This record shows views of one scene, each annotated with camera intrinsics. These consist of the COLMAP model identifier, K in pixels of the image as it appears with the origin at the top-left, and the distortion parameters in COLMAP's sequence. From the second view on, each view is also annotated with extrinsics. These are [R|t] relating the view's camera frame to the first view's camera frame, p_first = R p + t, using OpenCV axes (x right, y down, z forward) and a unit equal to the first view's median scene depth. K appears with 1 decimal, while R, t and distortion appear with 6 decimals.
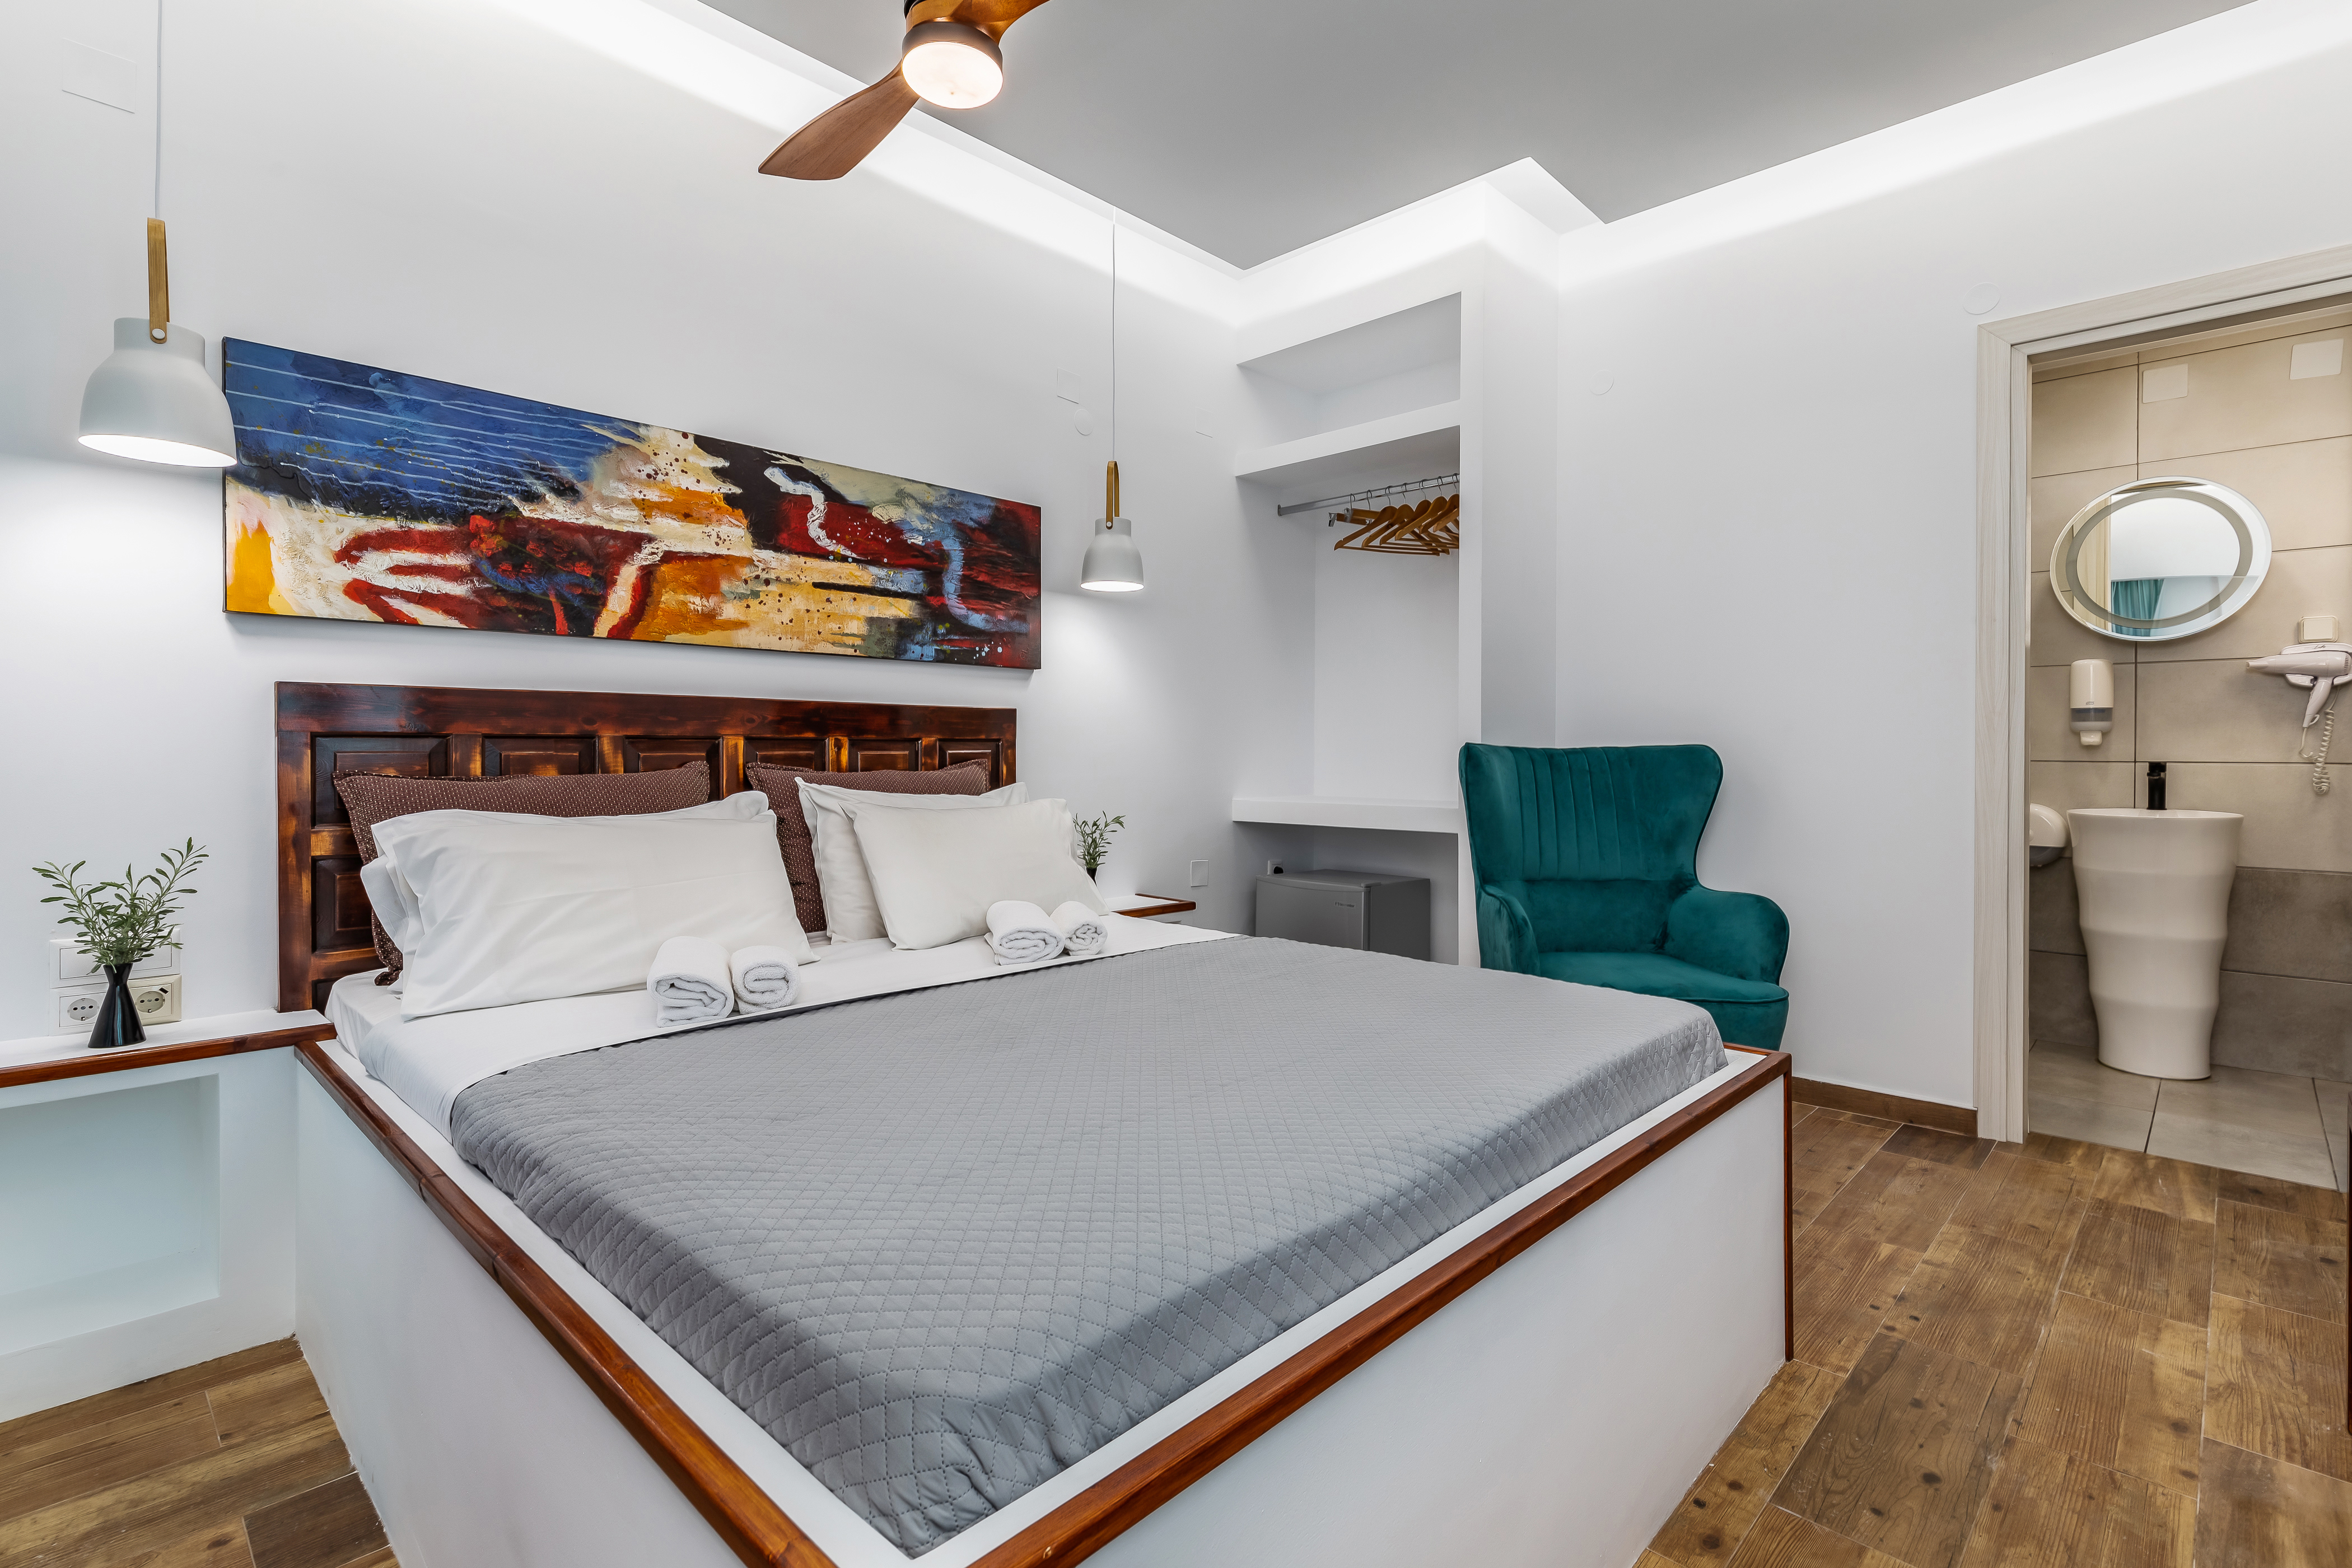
lens RADIAL K [[1097.8, 0, 1181.8], [0, 1097.8, 757.9], [0, 0, 1]] dist [0.002490, 0.000116]
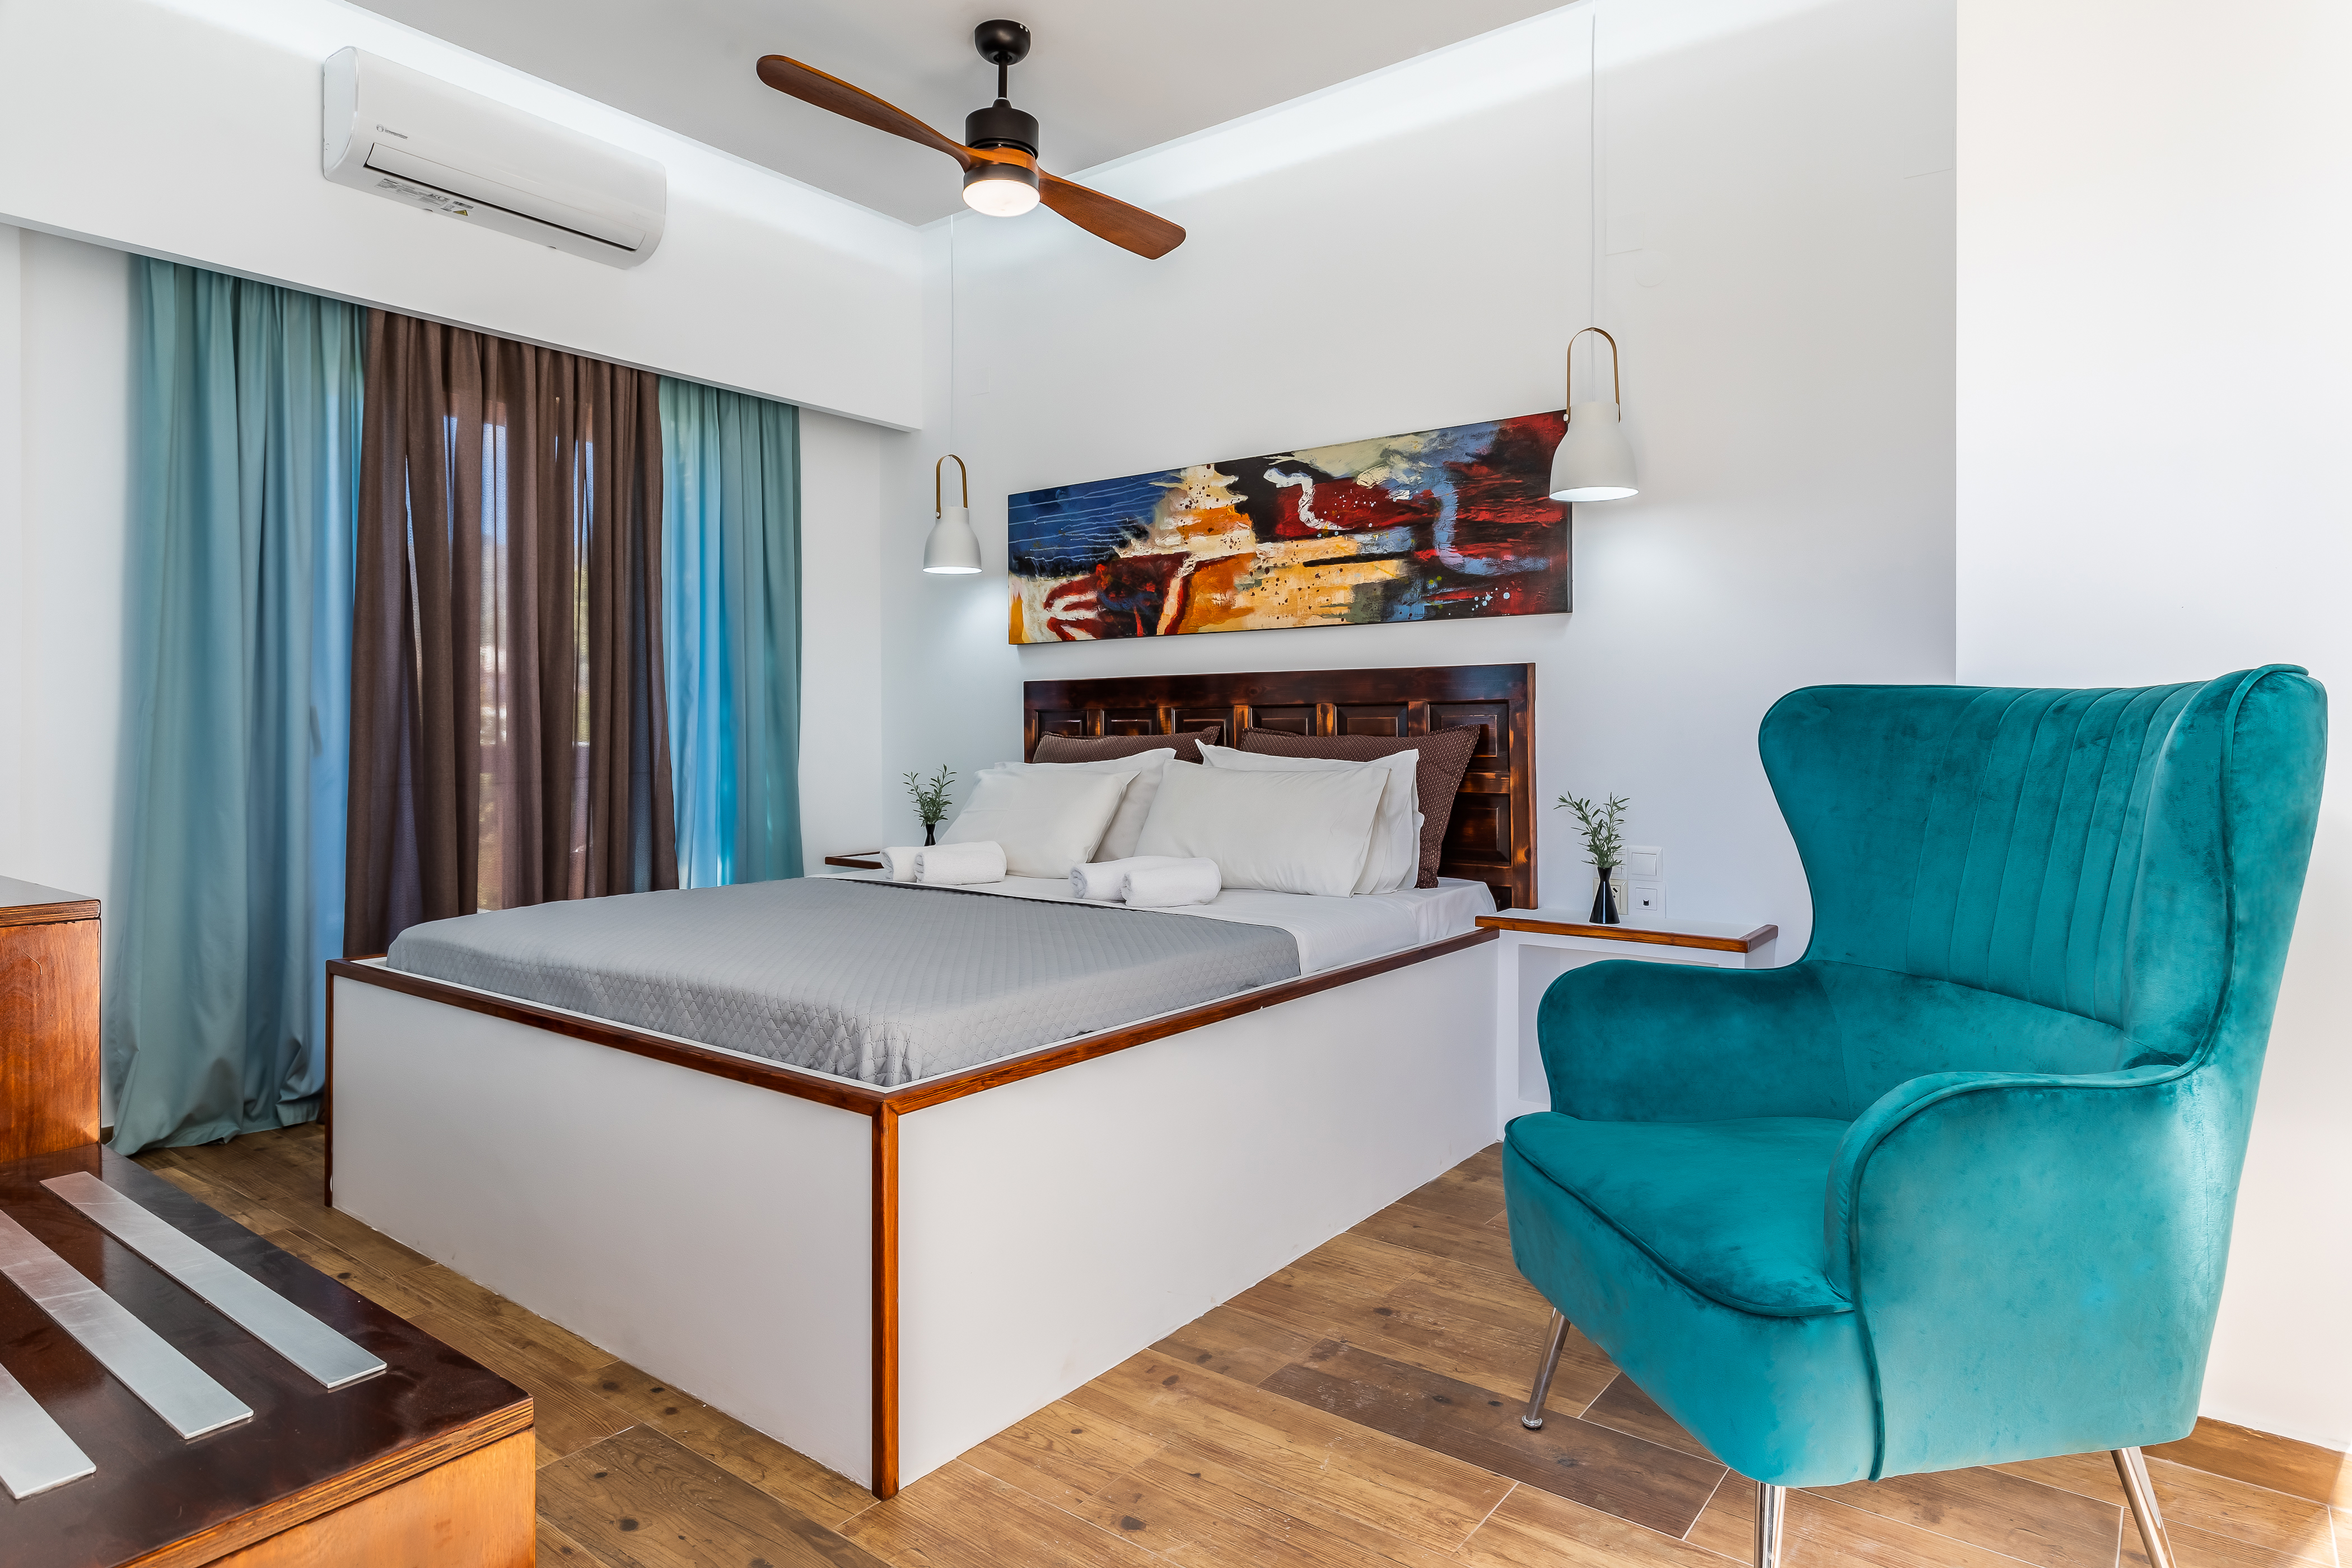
lens RADIAL K [[1341.2, 0, 1174.7], [0, 1341.2, 734.1], [0, 0, 1]] dist [0.001951, -0.000015]
pose [[0.110871, 0.002911, -0.993831, 0.965425], [0.002146, 0.999993, 0.003169, 0.006419], [0.993832, -0.002484, 0.110864, 0.716264]]
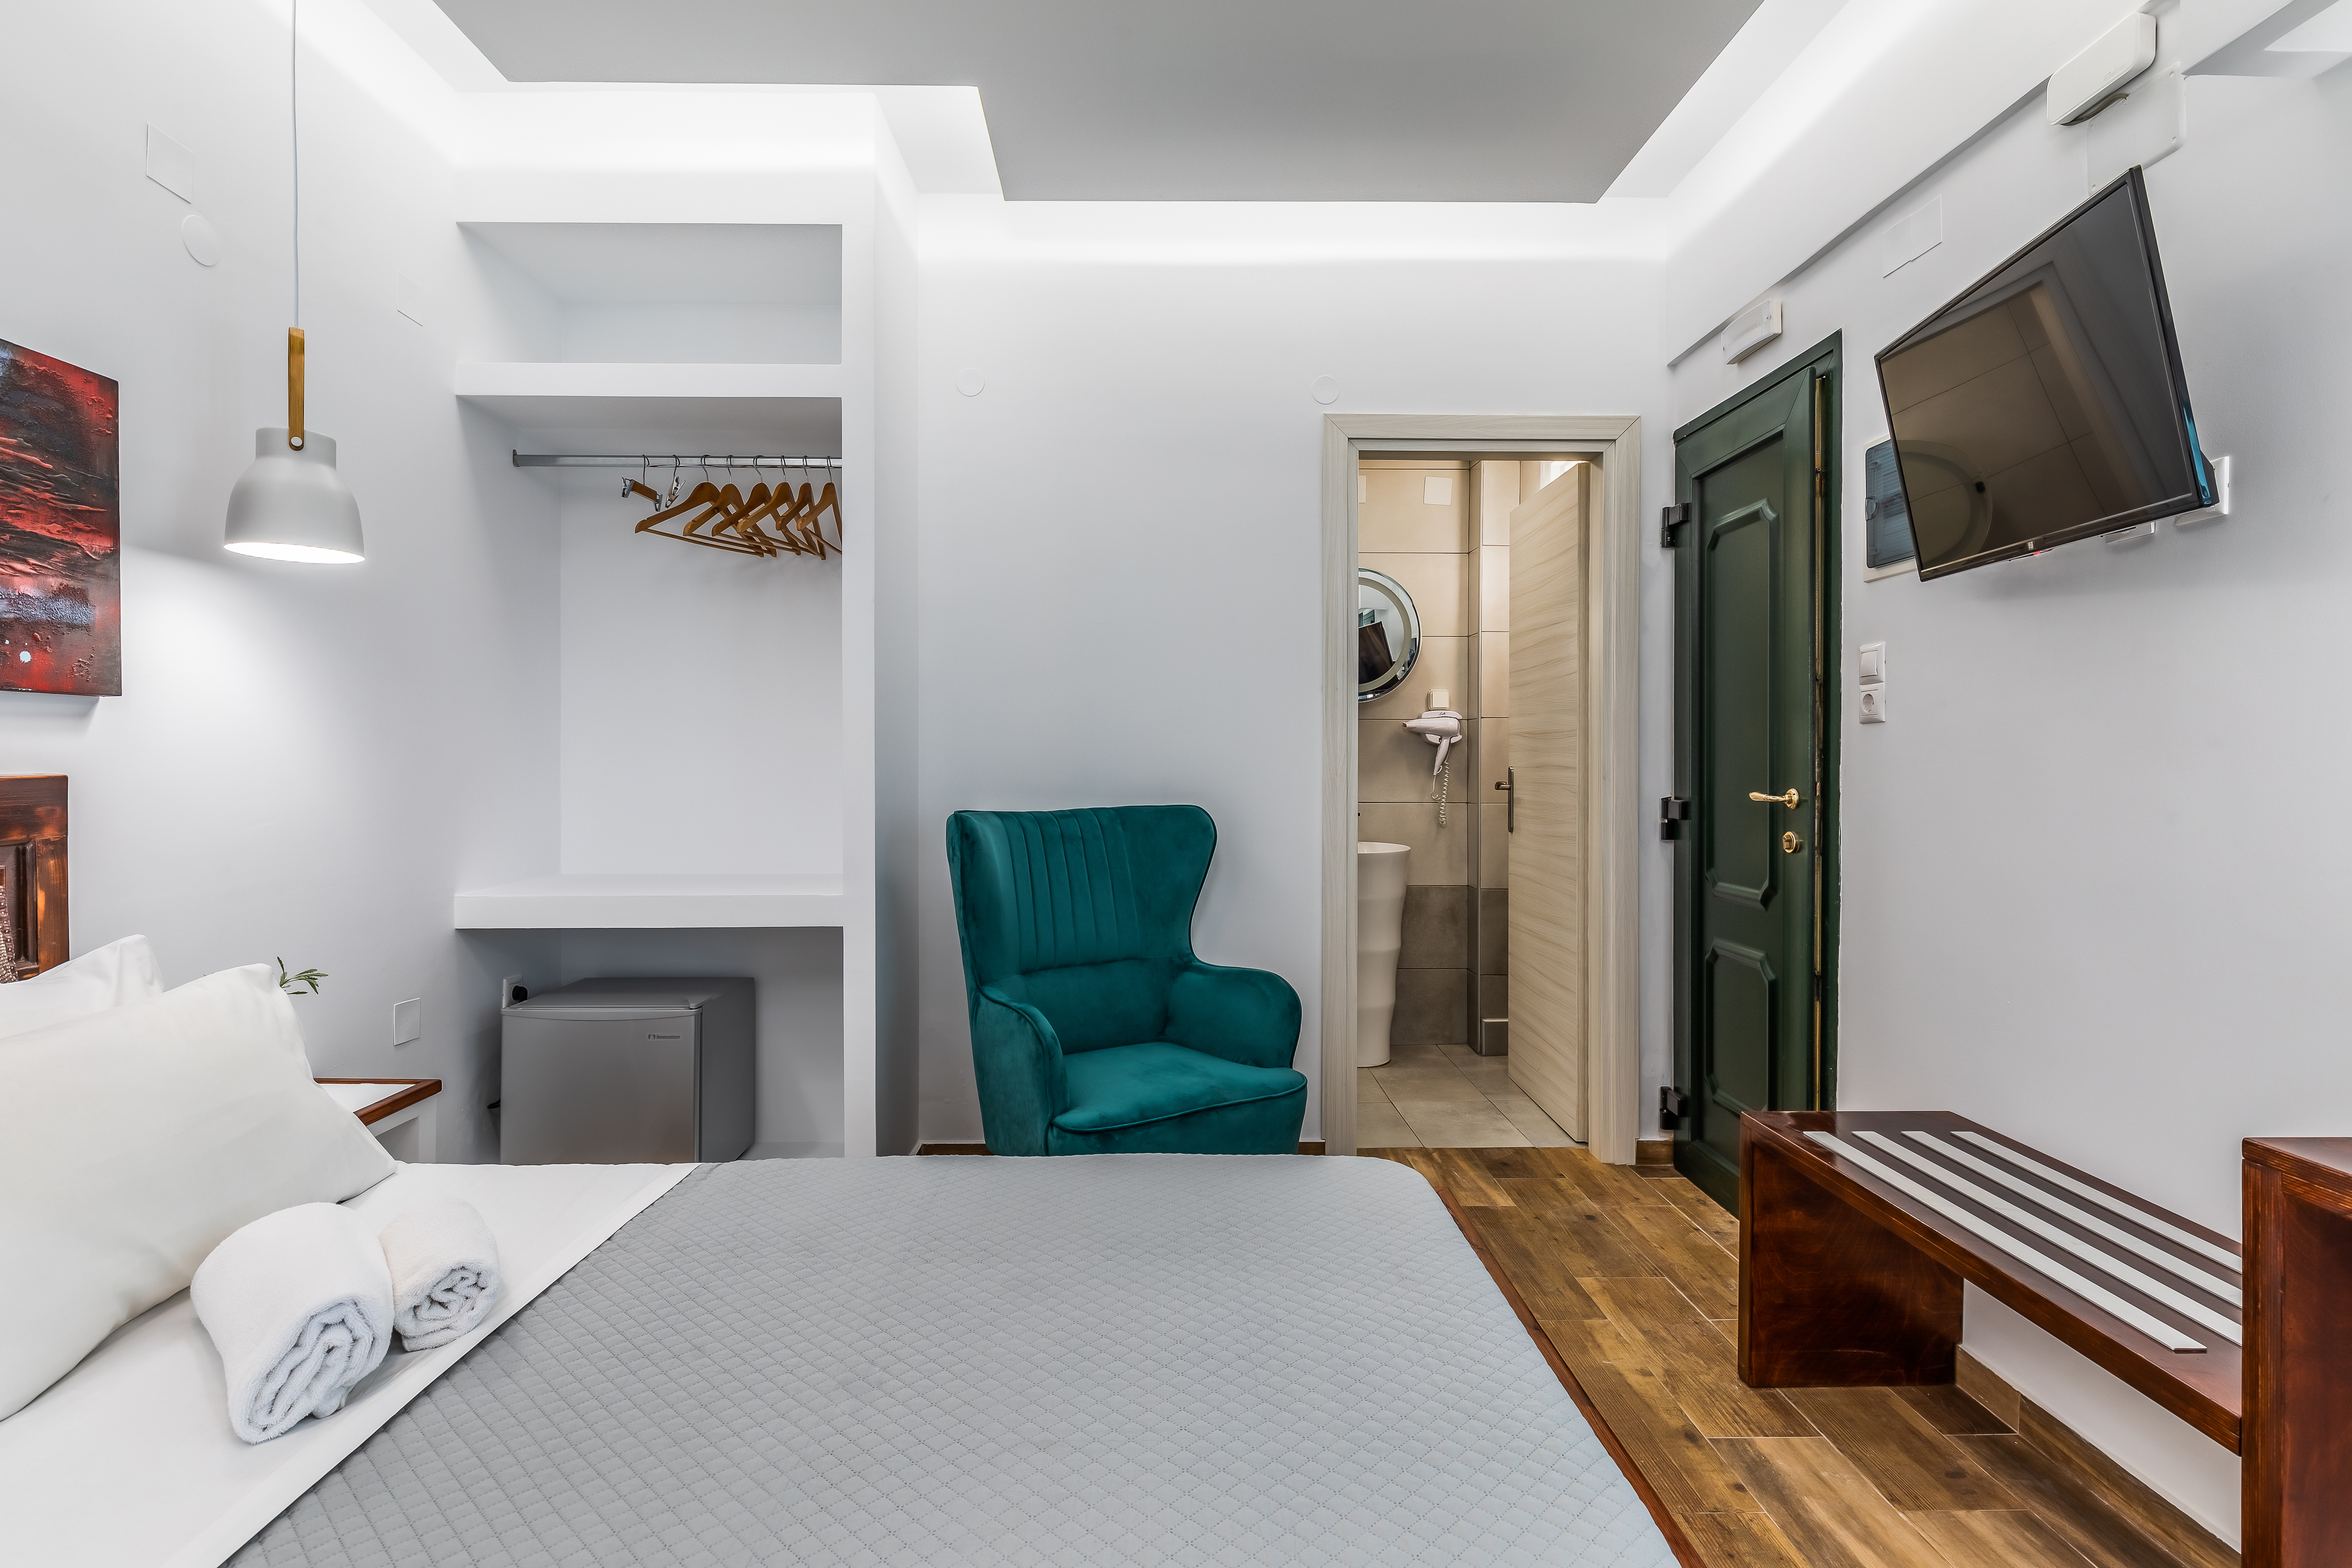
lens RADIAL K [[1155.4, 0, 1174.1], [0, 1155.4, 769.9], [0, 0, 1]] dist [-0.003242, -0.000437]
pose [[0.709695, -0.008147, 0.704462, -0.187822], [0.003076, 0.999959, 0.008465, -0.058285], [-0.704502, -0.003841, 0.709692, 0.316796]]
